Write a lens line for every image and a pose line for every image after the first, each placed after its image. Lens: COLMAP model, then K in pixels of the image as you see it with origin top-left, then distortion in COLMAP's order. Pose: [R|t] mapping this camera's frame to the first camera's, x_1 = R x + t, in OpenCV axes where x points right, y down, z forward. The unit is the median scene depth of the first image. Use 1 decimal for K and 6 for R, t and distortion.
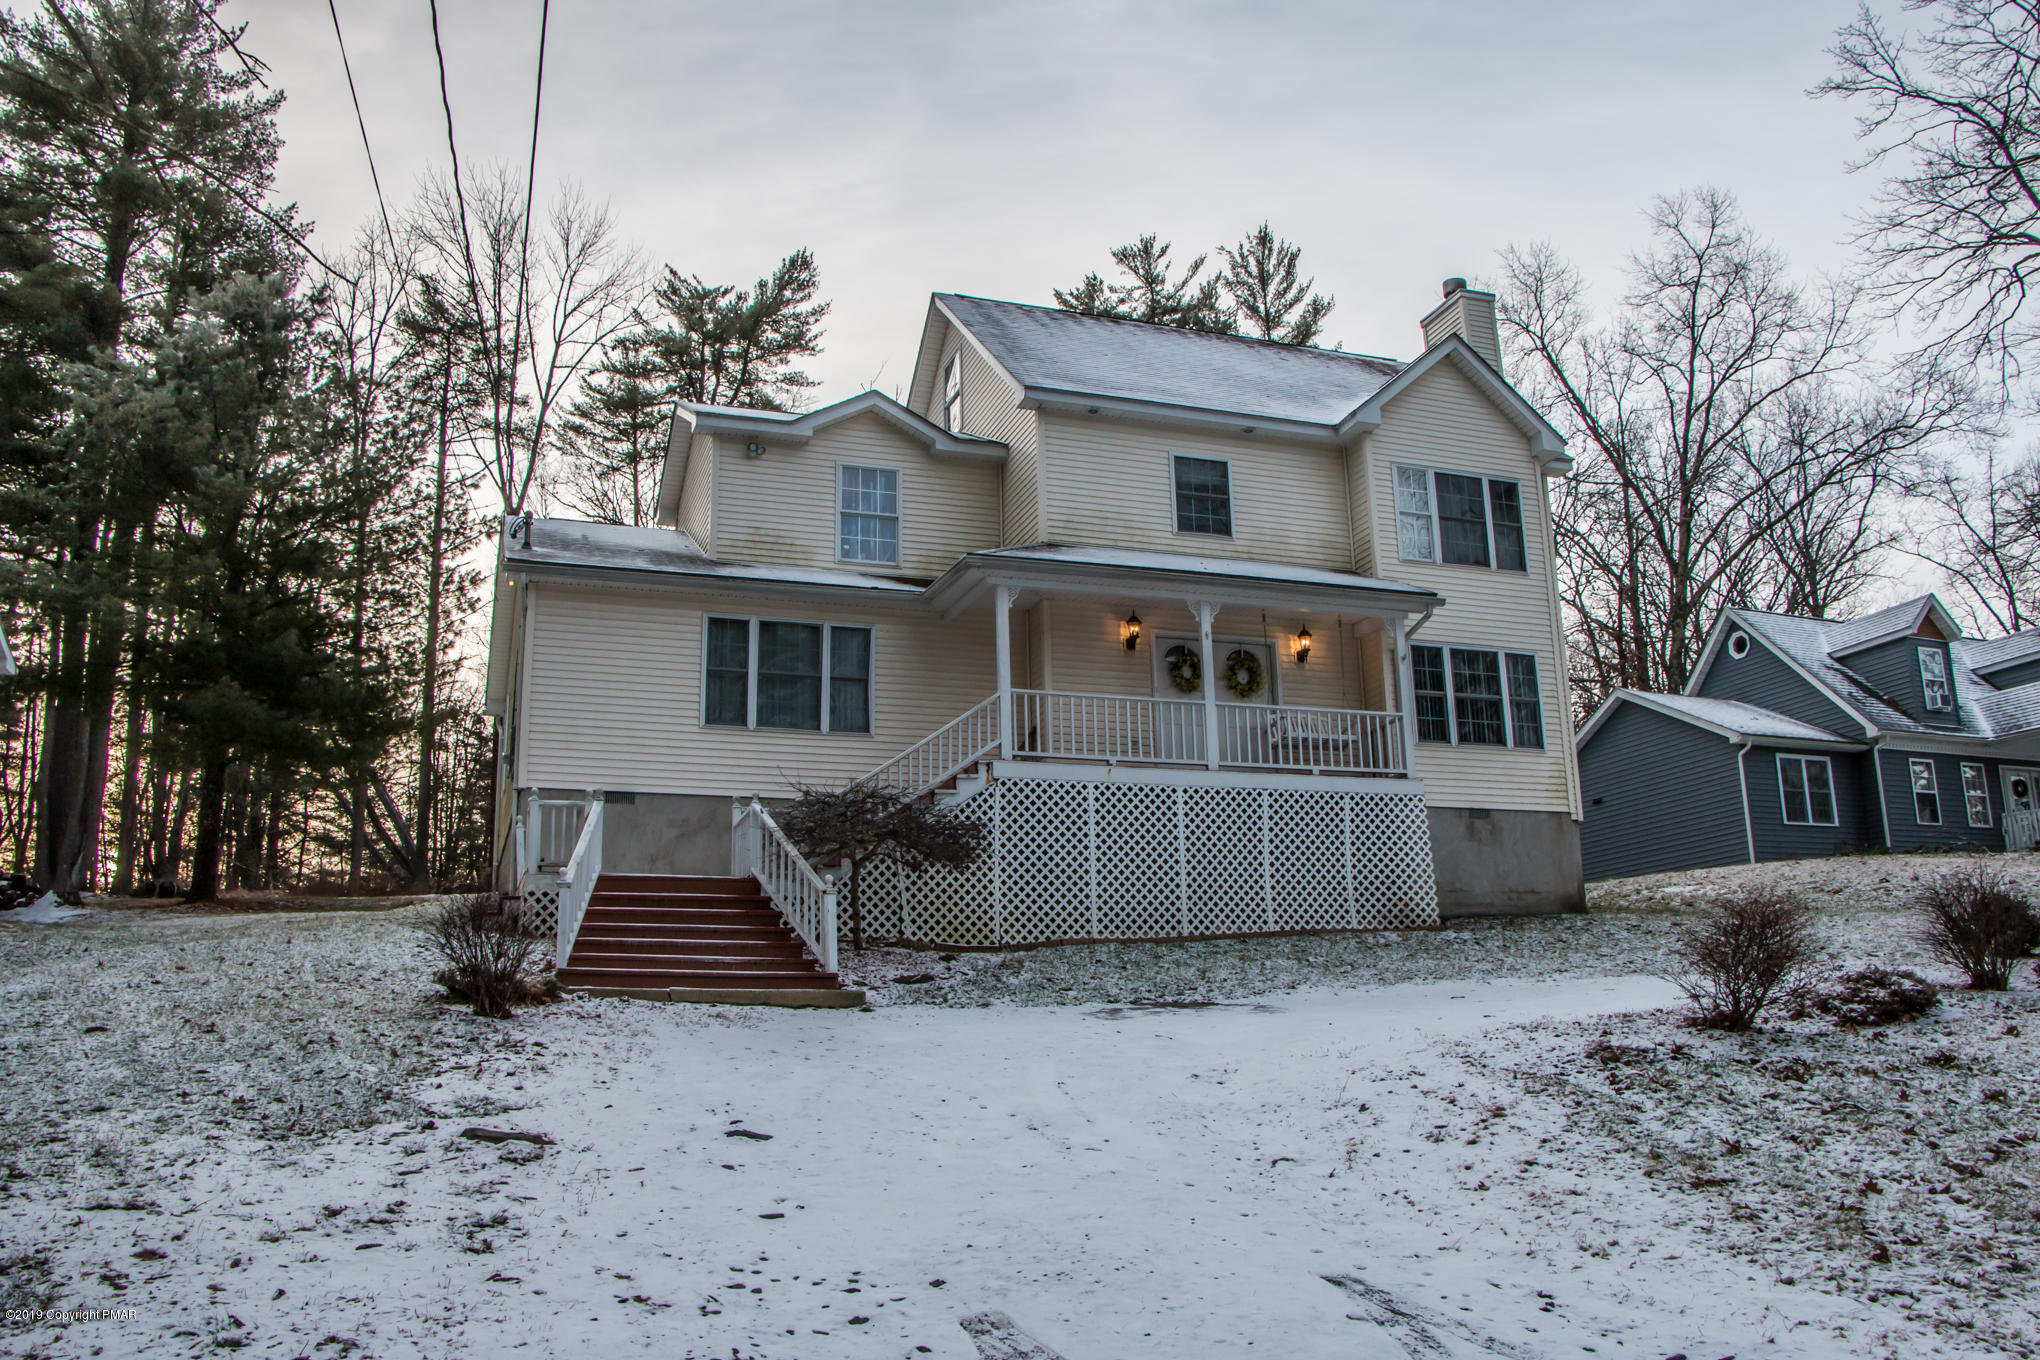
lens RADIAL K [[1669.9, 0, 1033.5], [0, 1669.9, 688.7], [0, 0, 1]] dist [-0.183325, 0.154407]
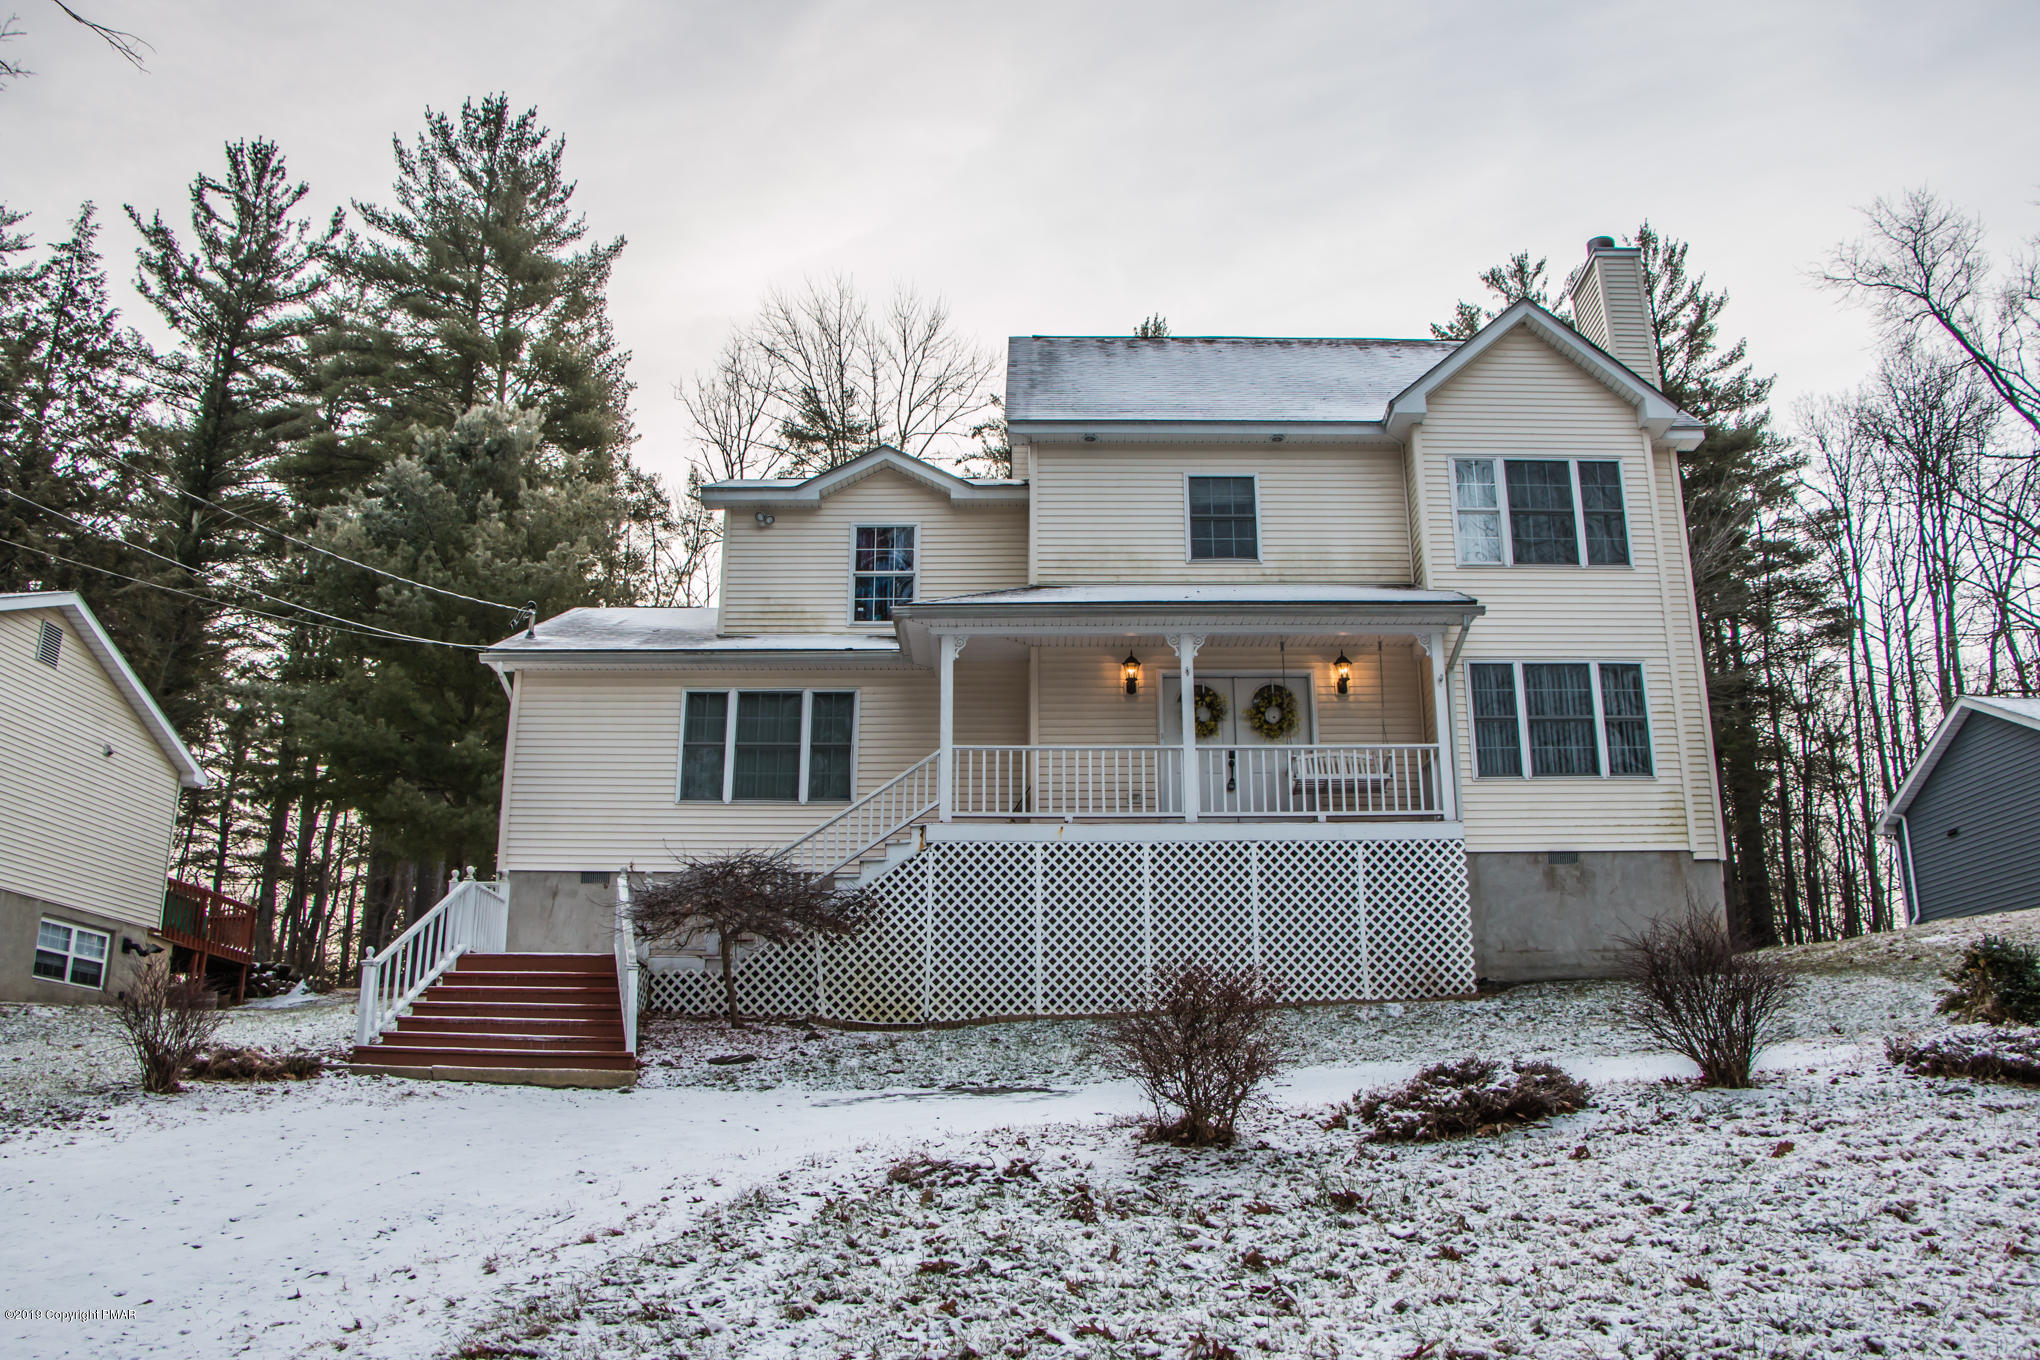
lens RADIAL K [[1669.9, 0, 1024.1], [0, 1669.9, 685.0], [0, 0, 1]] dist [-0.183325, 0.154407]
pose [[0.940933, -0.075371, -0.330099, 0.314215], [0.060027, 0.996599, -0.056448, 0.020274], [0.333231, 0.033299, 0.942257, 0.130702]]
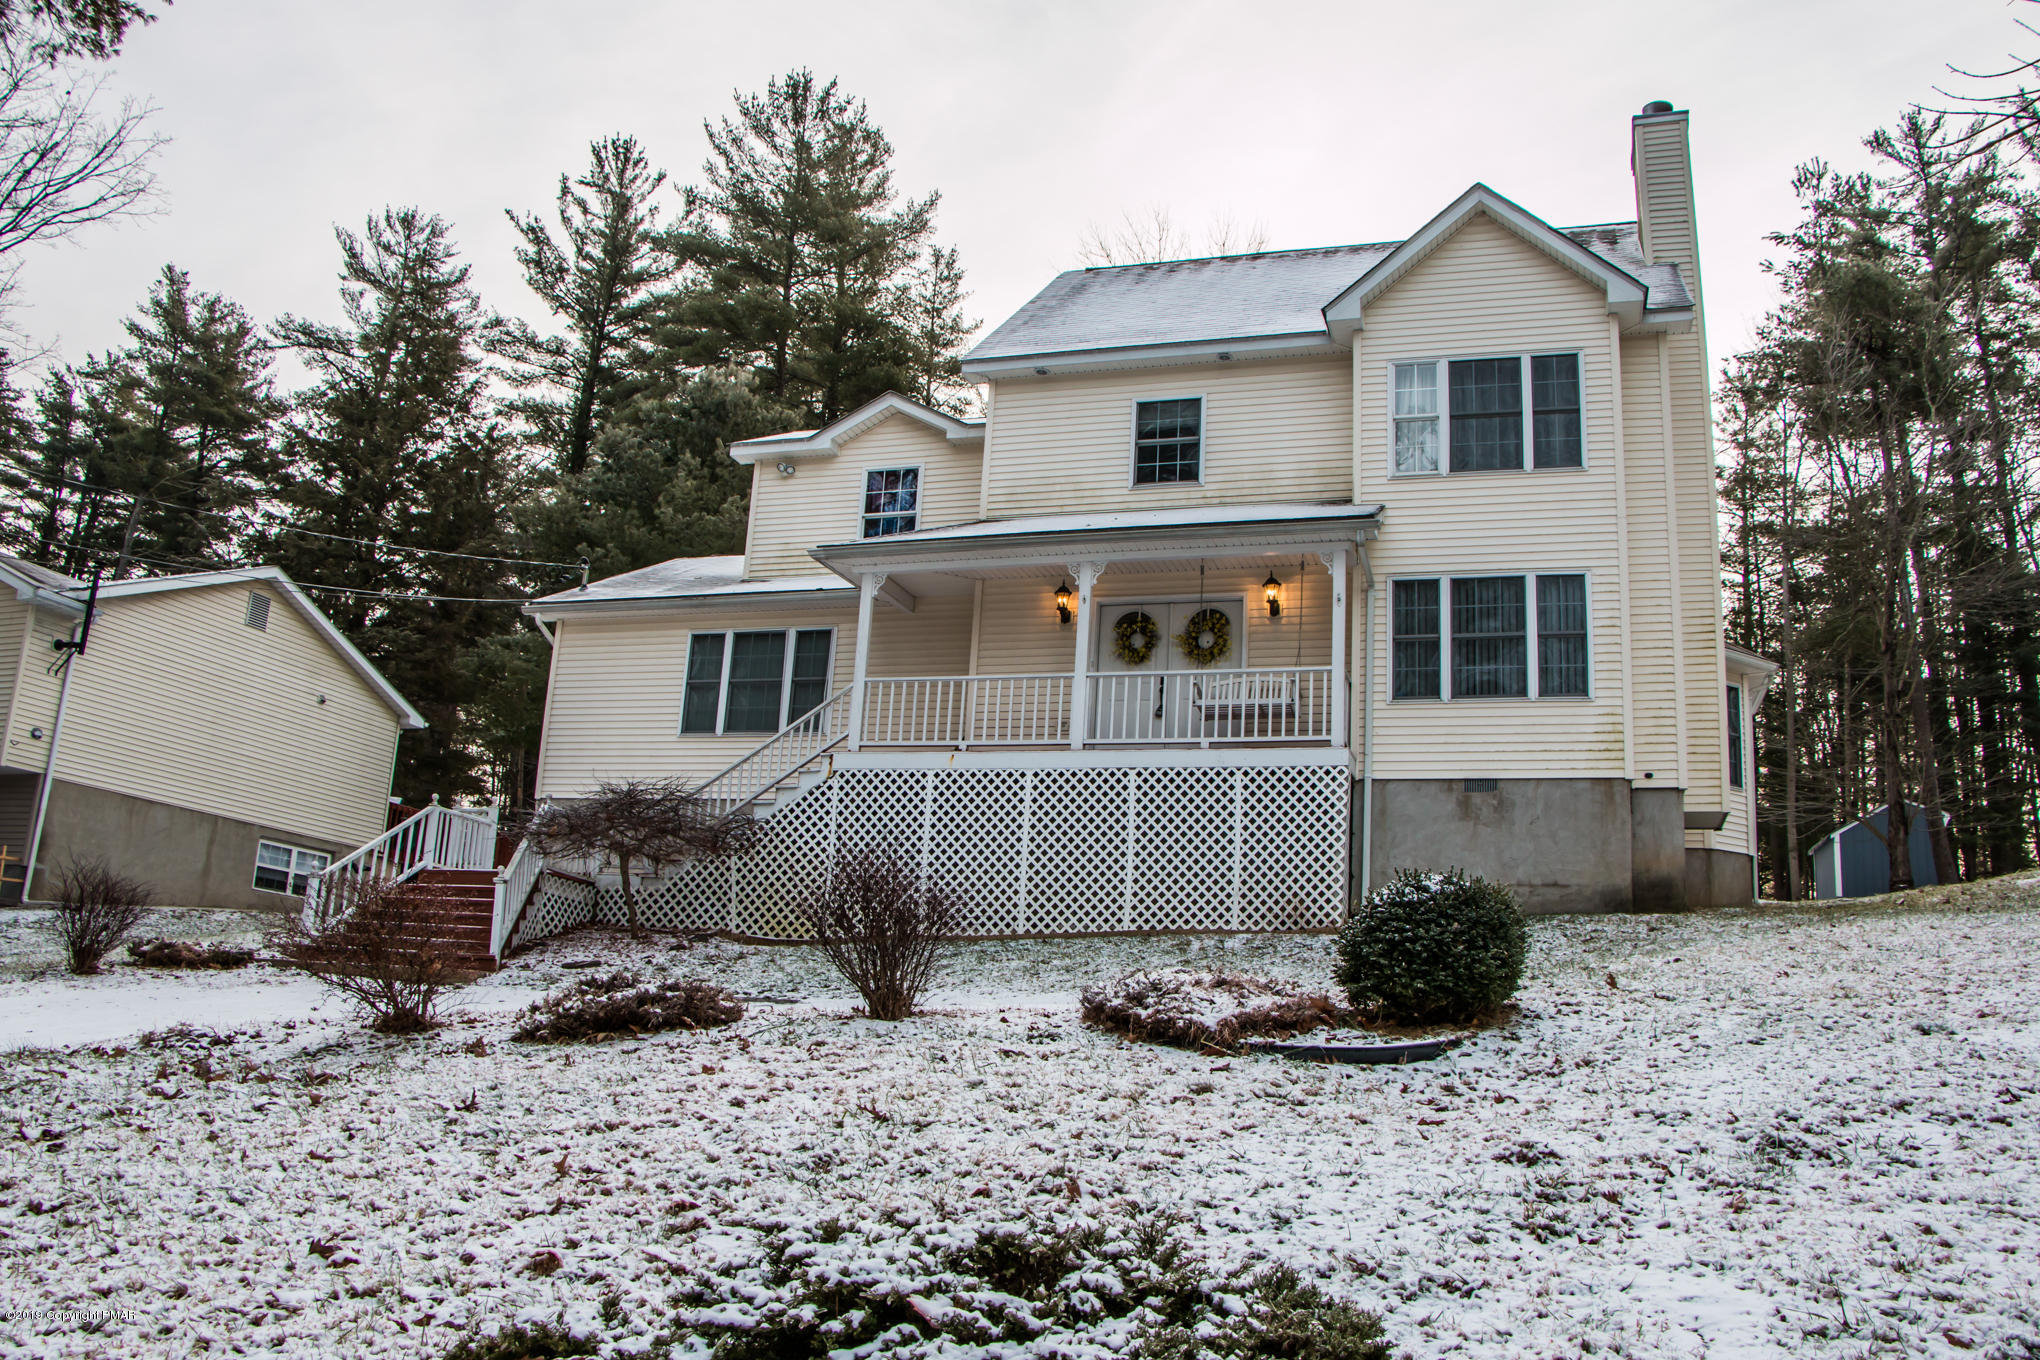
lens RADIAL K [[1669.9, 0, 1032.8], [0, 1669.9, 682.5], [0, 0, 1]] dist [-0.183325, 0.154407]
pose [[0.792877, -0.080236, -0.604077, 0.617578], [0.073856, 0.996639, -0.035439, 0.042006], [0.604890, -0.016516, 0.796138, 0.267423]]
